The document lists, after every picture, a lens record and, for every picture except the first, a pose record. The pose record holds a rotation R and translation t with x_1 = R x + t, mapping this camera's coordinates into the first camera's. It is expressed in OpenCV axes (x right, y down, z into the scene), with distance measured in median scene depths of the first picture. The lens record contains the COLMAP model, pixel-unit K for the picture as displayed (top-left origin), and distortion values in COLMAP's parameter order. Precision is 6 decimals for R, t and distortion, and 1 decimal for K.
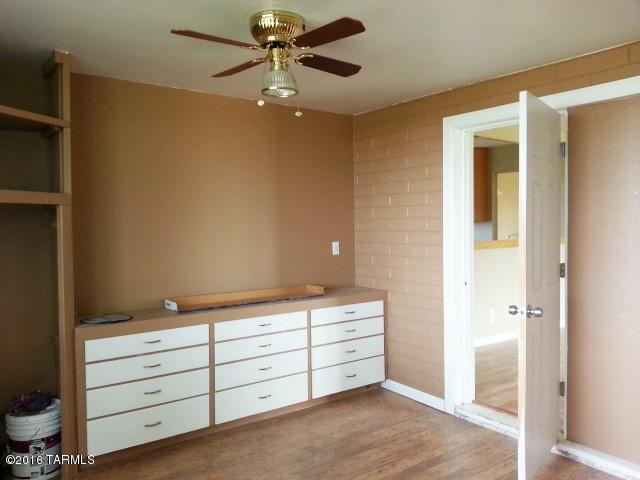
lens RADIAL K [[519.4, 0, 317.7], [0, 519.4, 241.9], [0, 0, 1]] dist [0.112351, -0.179734]
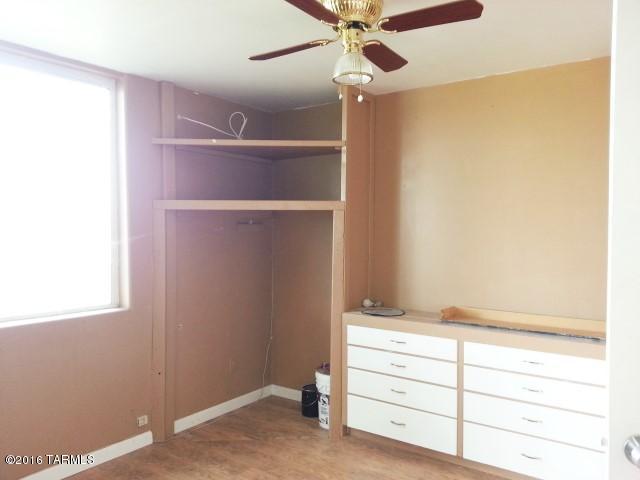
lens RADIAL K [[519.4, 0, 317.7], [0, 519.4, 241.9], [0, 0, 1]] dist [0.112351, -0.179734]
pose [[0.306219, 0.038702, -0.951174, 0.619220], [-0.043557, 0.998696, 0.026613, -0.025405], [0.950964, 0.033281, 0.307506, 0.552945]]
